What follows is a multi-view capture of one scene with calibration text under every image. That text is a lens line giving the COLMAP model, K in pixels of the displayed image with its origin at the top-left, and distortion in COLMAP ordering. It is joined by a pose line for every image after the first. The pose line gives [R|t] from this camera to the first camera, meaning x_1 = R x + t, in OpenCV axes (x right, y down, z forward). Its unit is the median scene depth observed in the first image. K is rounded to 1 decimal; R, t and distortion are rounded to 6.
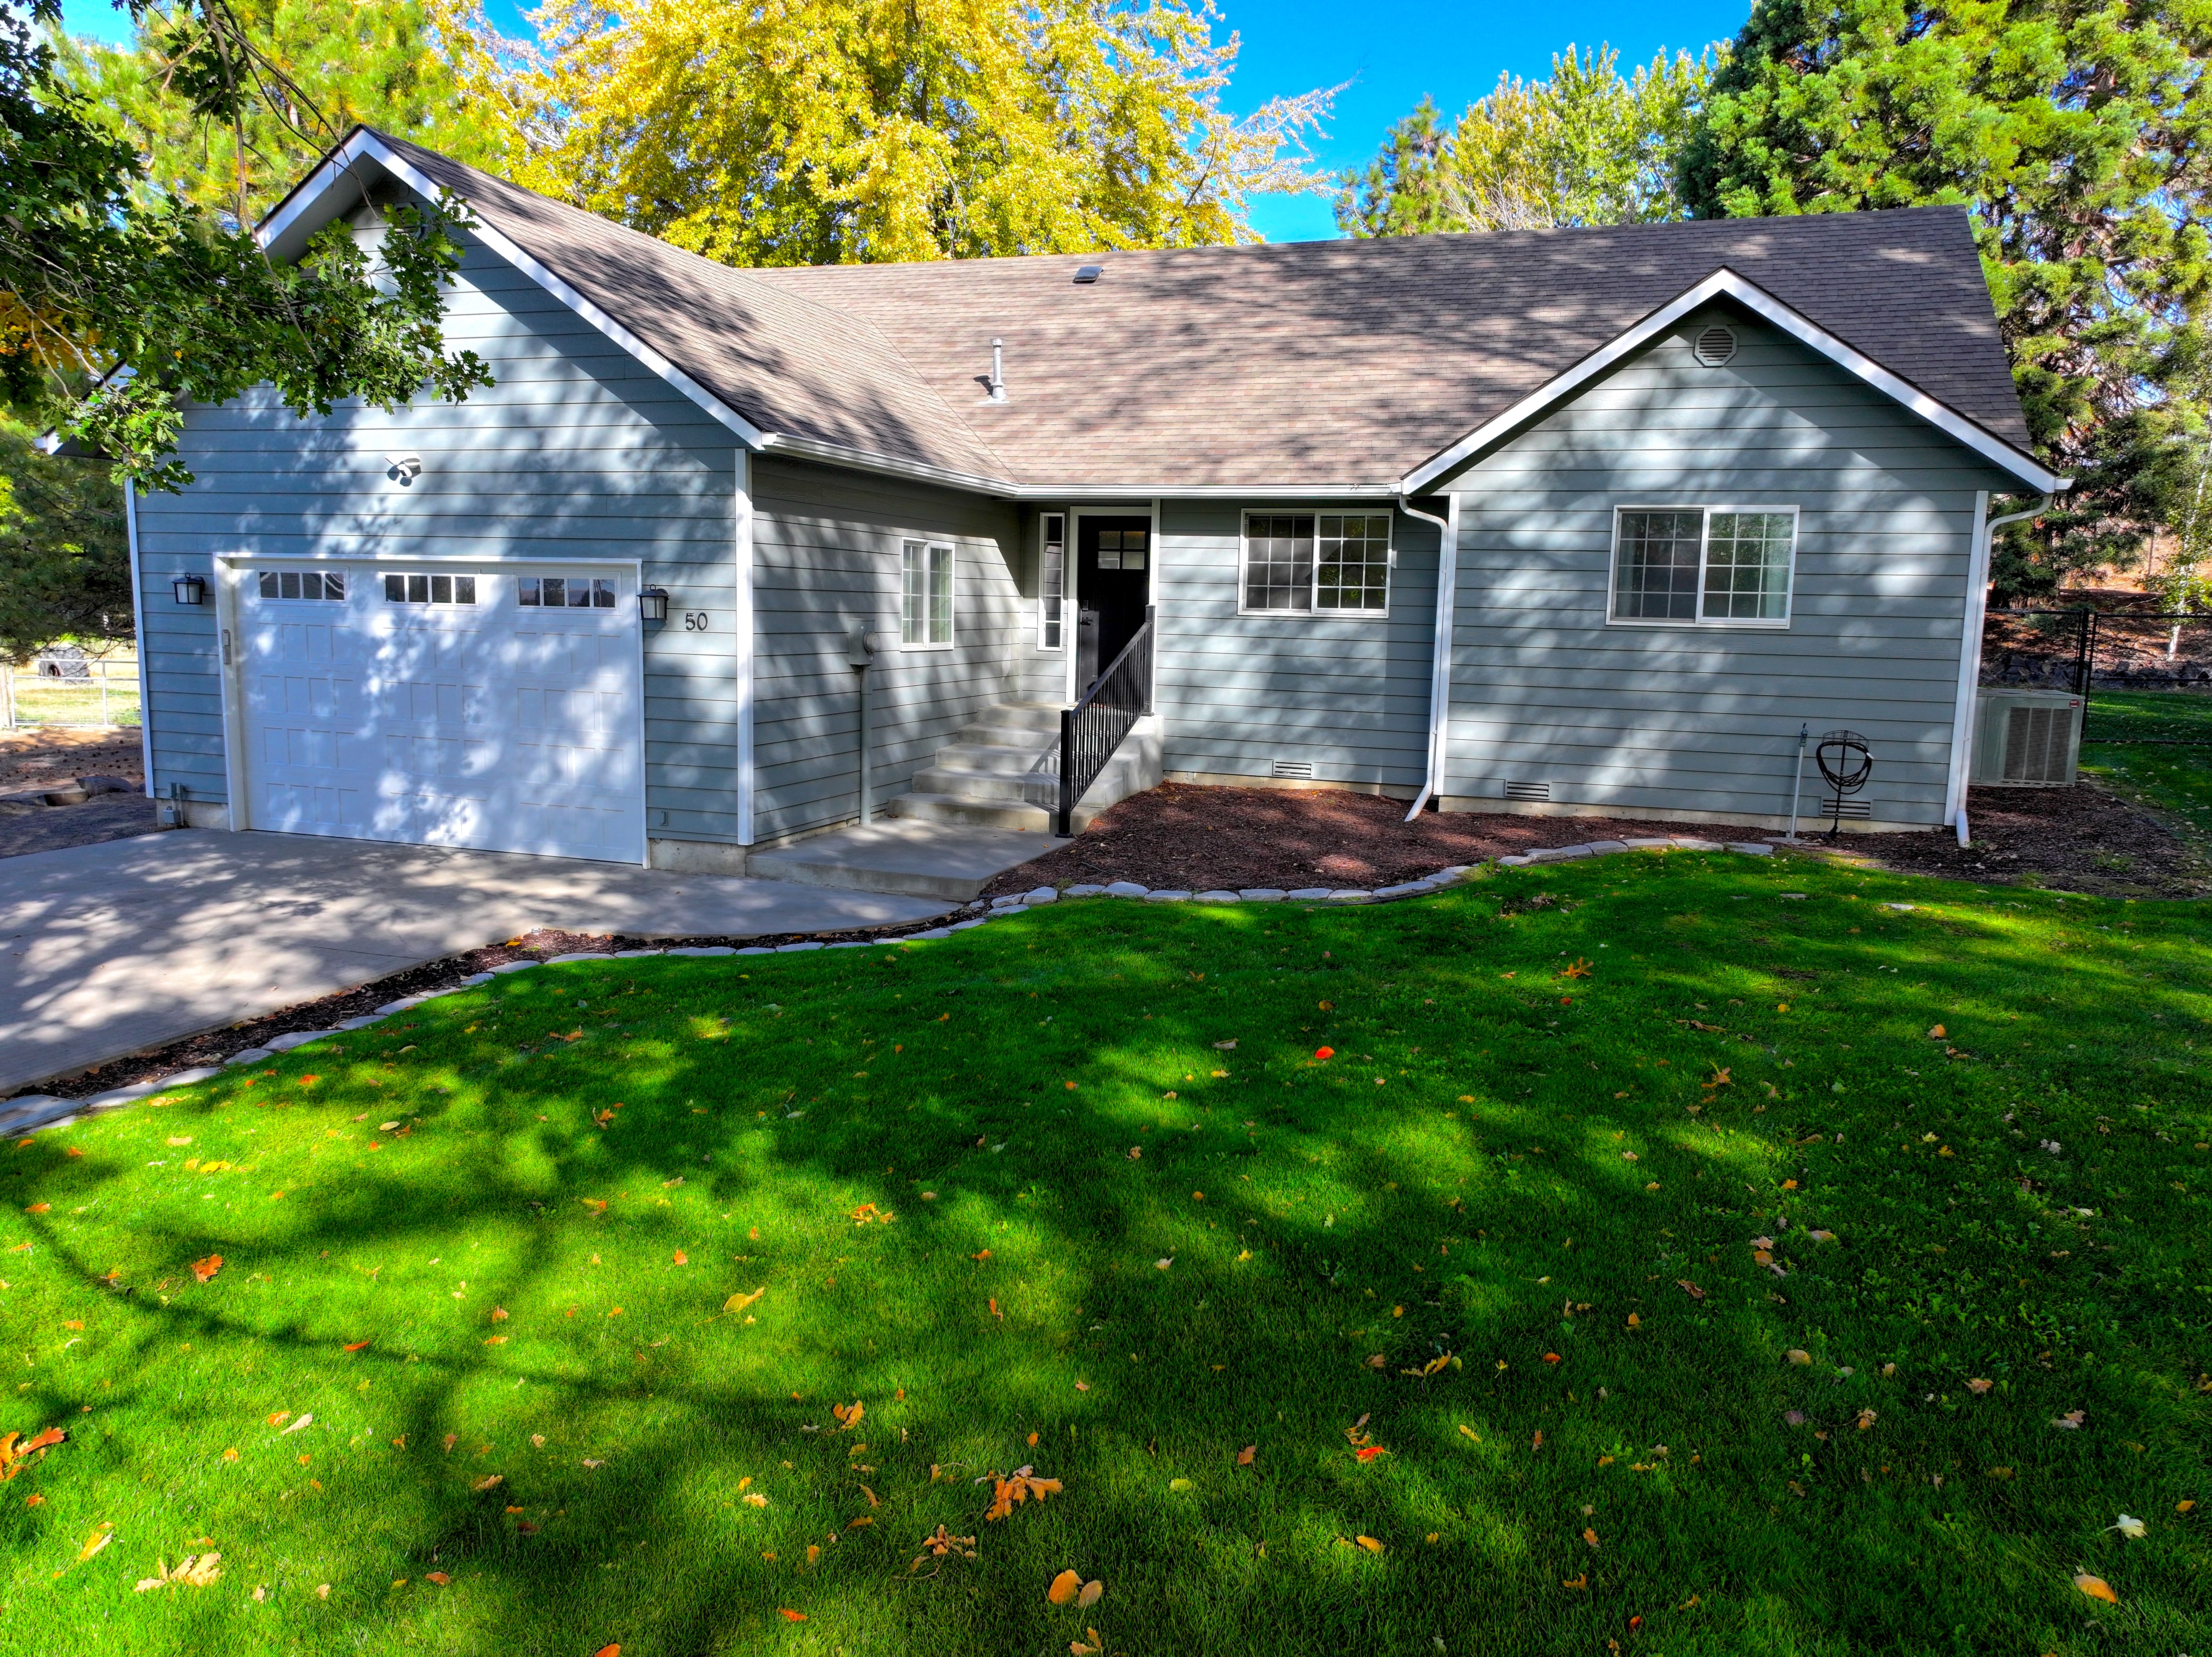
lens RADIAL K [[1568.4, 0, 1113.2], [0, 1568.4, 820.7], [0, 0, 1]] dist [-0.009371, 0.033418]
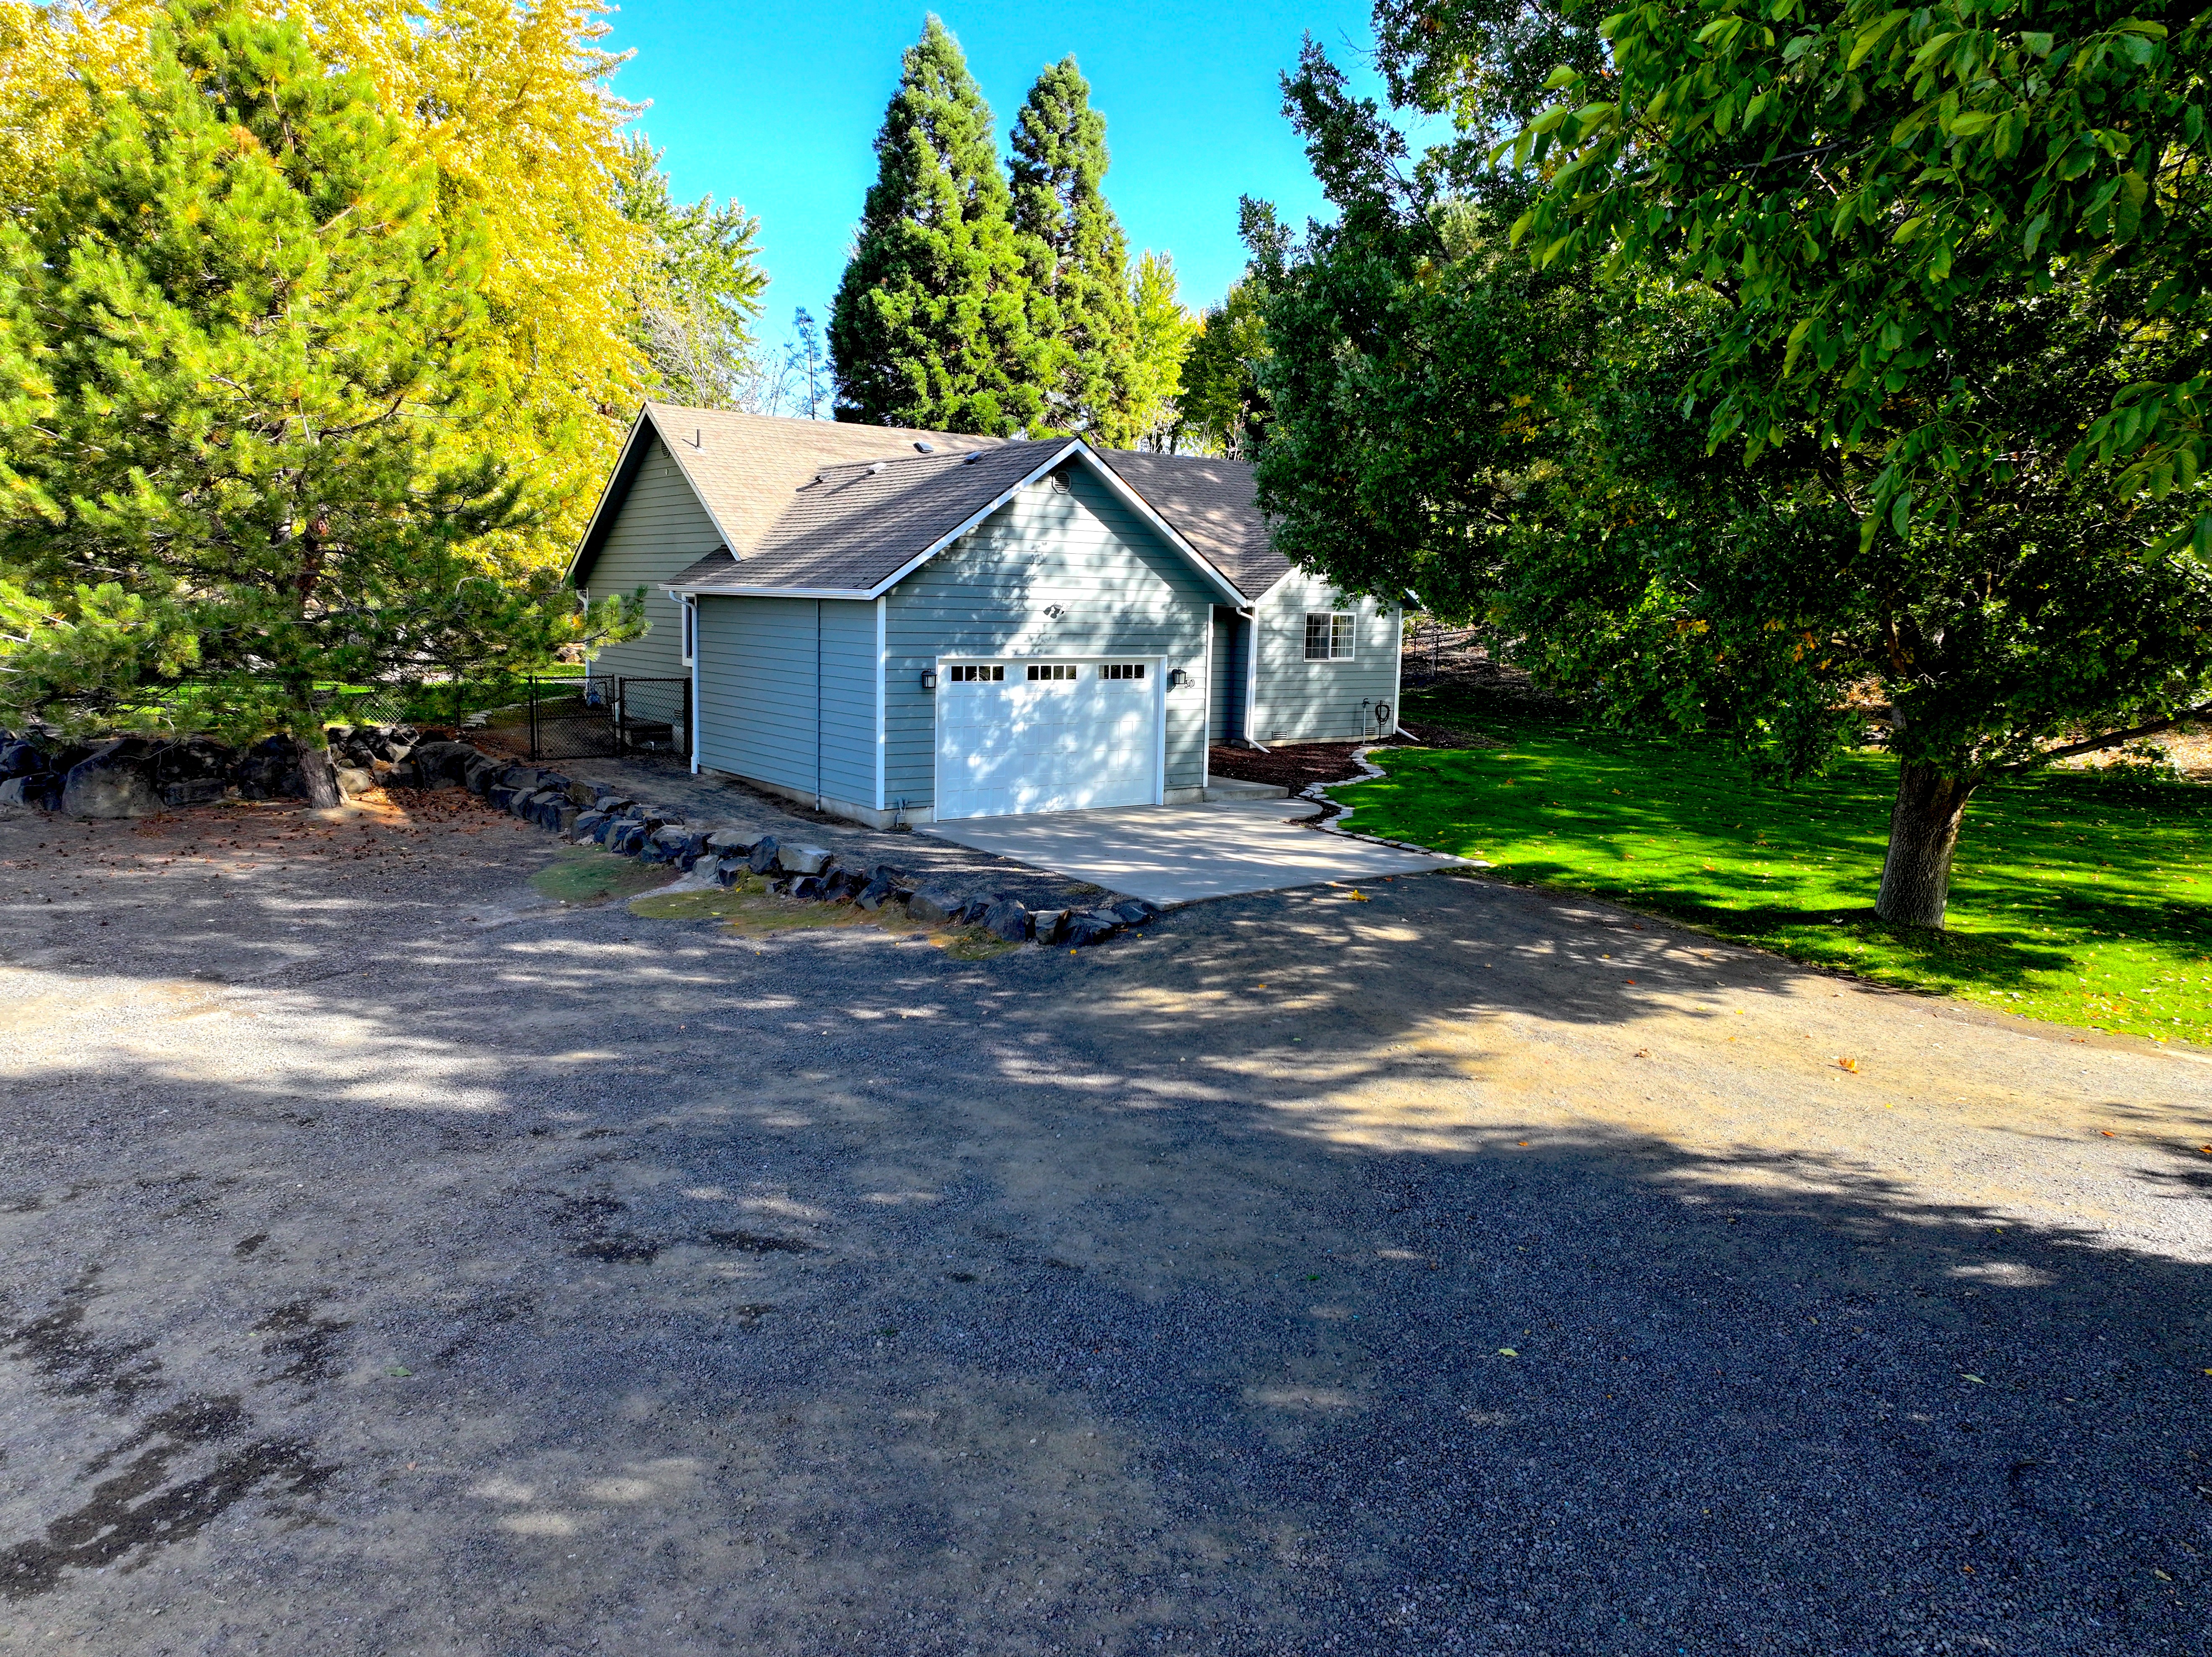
lens RADIAL K [[1568.4, 0, 1113.2], [0, 1568.4, 820.7], [0, 0, 1]] dist [-0.009371, 0.033418]
pose [[0.568229, -0.124456, 0.813404, -1.845450], [0.101271, 0.991559, 0.080969, -0.111069], [-0.816615, 0.036365, 0.576036, -0.121744]]
